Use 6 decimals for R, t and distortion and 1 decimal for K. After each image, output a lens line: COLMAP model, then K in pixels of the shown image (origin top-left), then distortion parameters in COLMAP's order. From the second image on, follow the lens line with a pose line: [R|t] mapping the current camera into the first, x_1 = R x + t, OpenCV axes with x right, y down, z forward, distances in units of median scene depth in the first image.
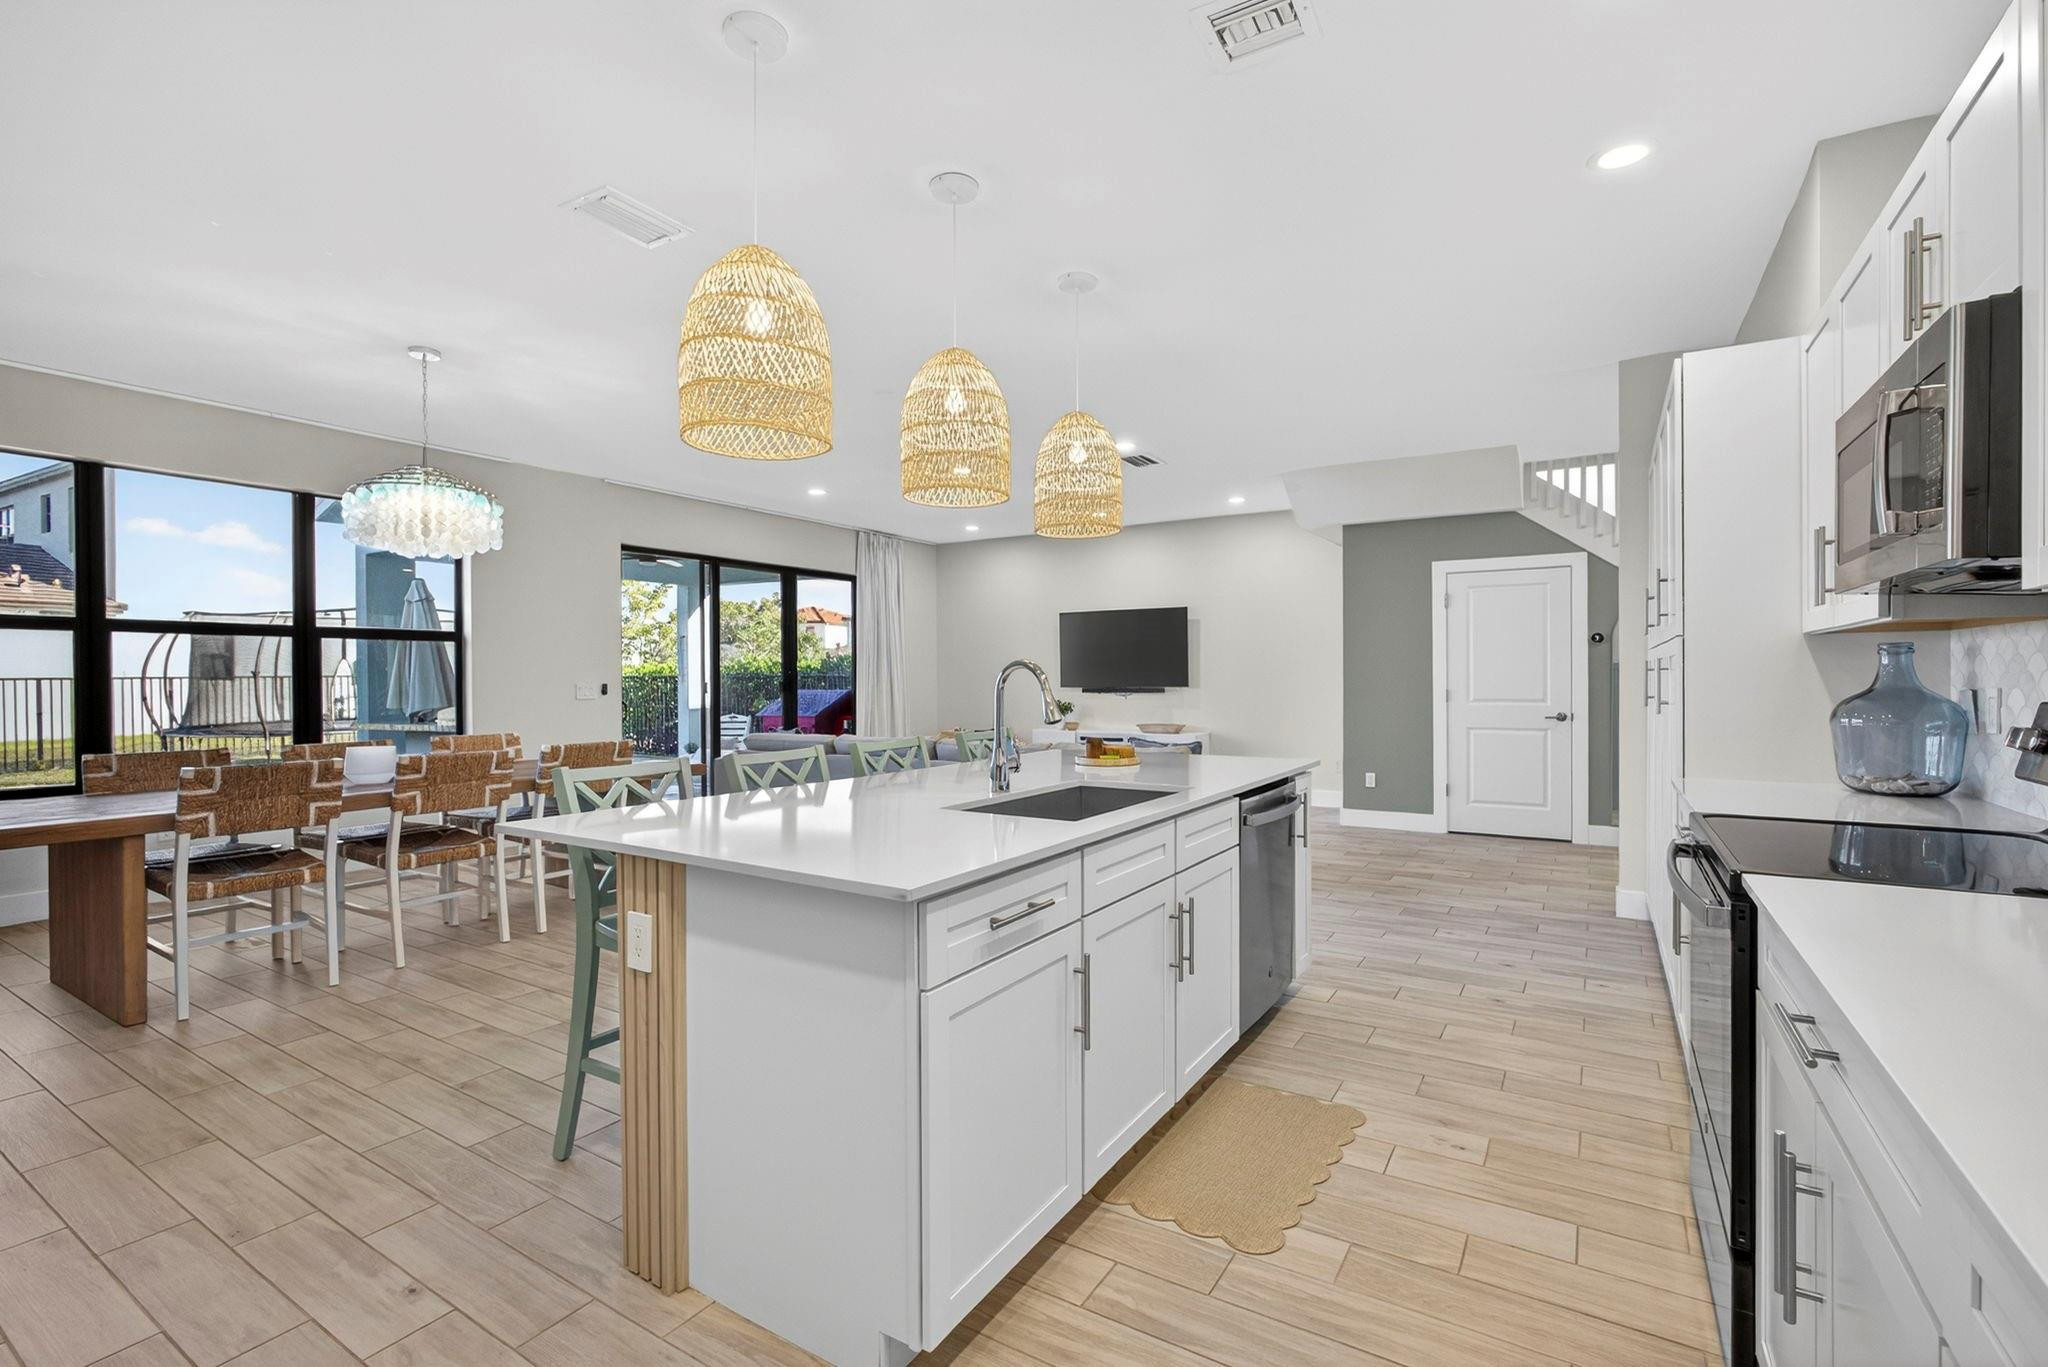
lens RADIAL K [[898.4, 0, 1024.0], [0, 898.4, 683.5], [0, 0, 1]] dist [0.002569, 0.000320]
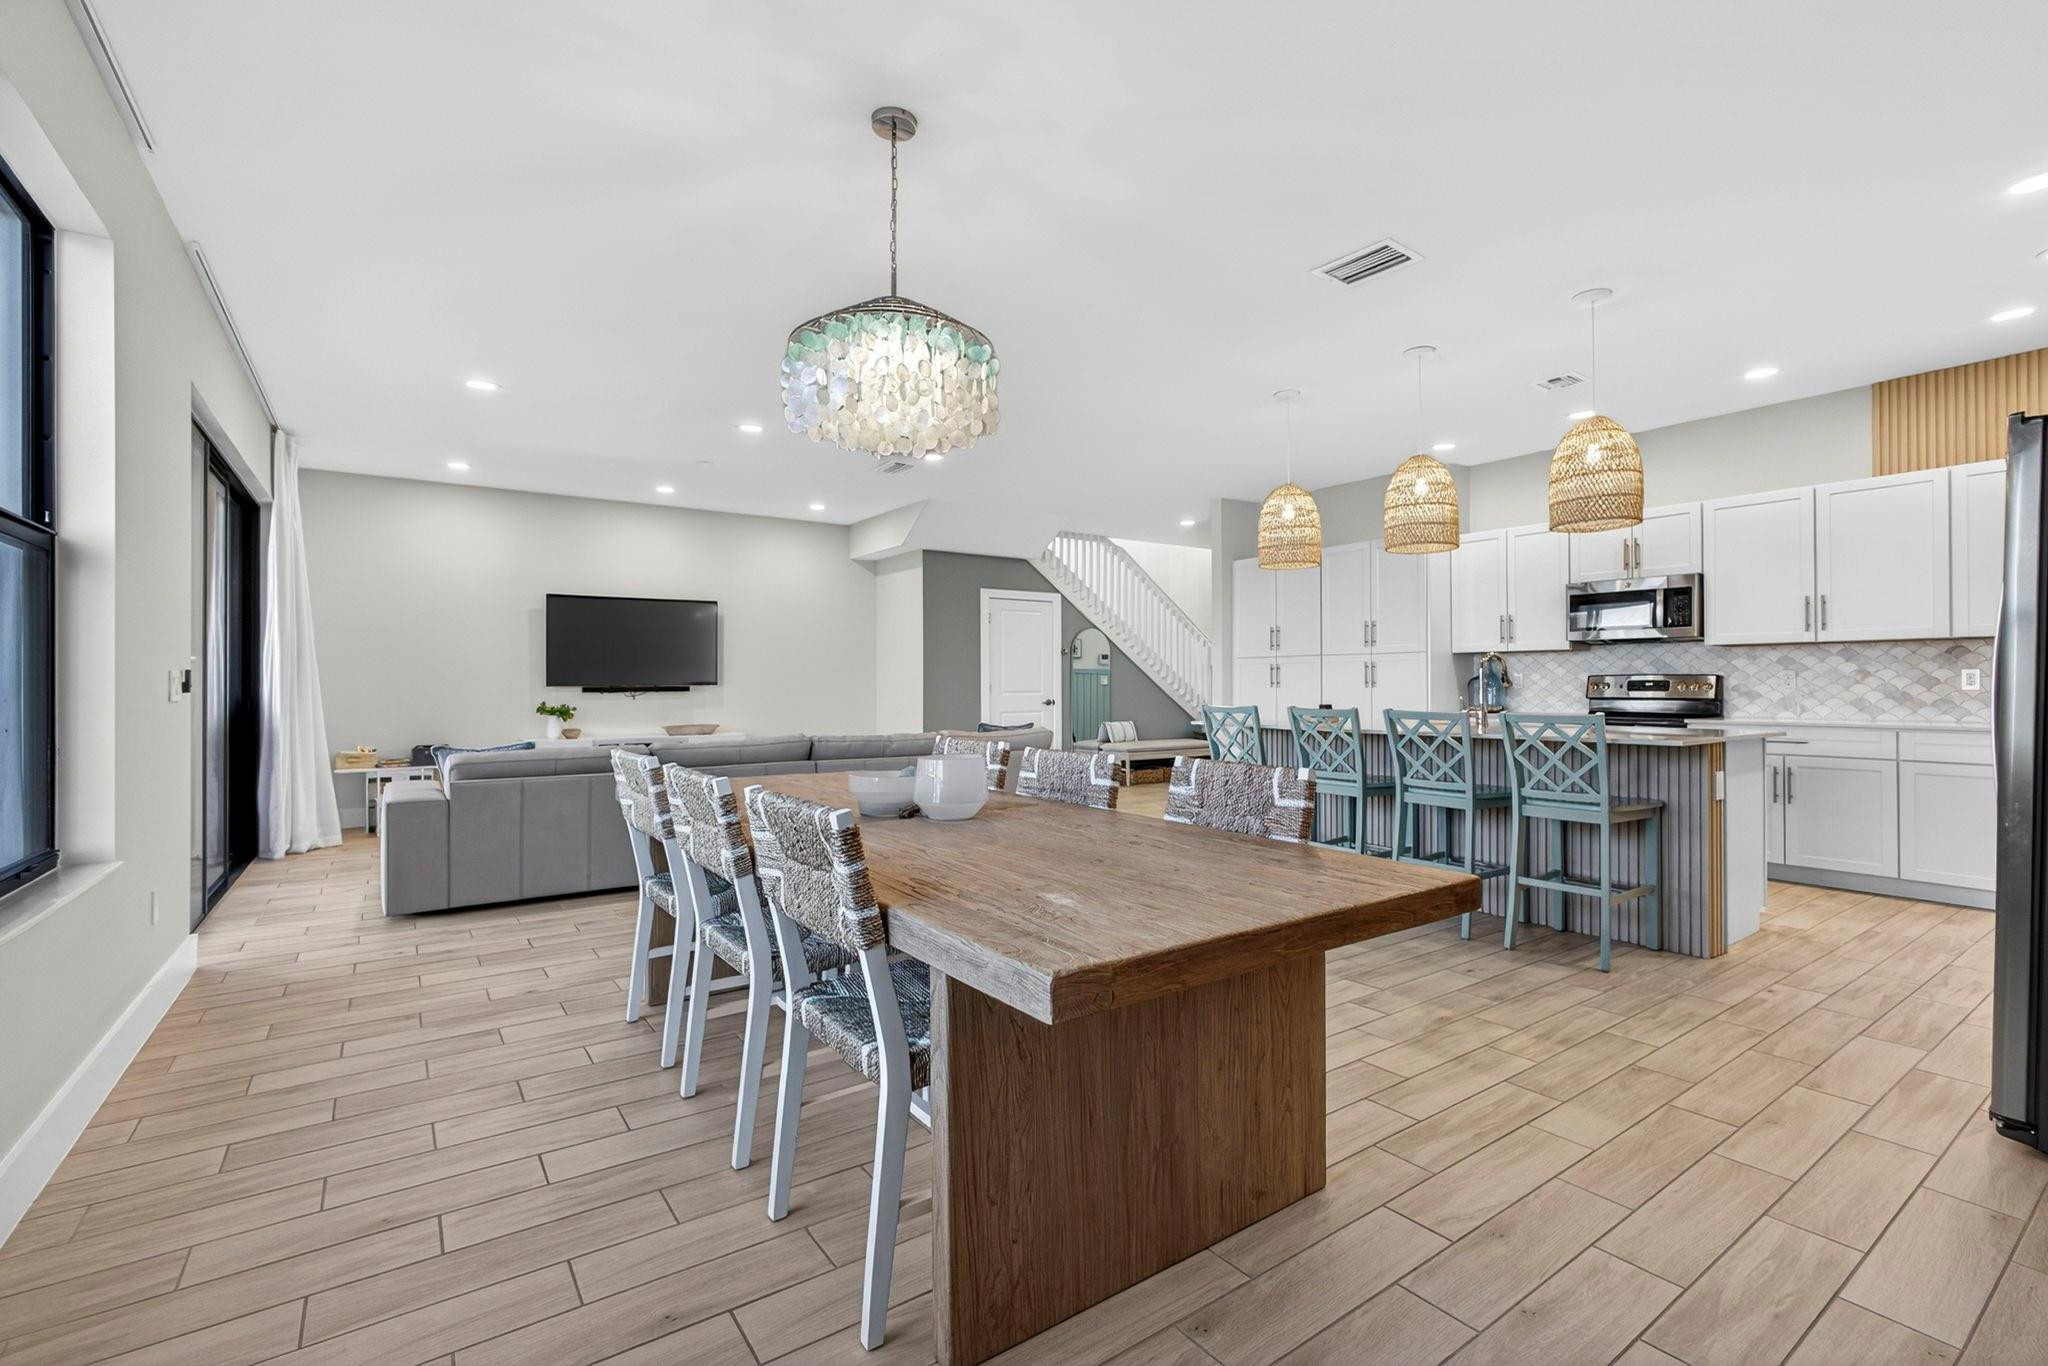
lens RADIAL K [[898.4, 0, 1024.0], [0, 898.4, 683.0], [0, 0, 1]] dist [0.002569, 0.000320]
pose [[0.390344, 0.003633, 0.920662, -0.810153], [0.006932, 0.999952, -0.006885, 0.015611], [-0.920643, 0.009070, 0.390300, 0.460841]]
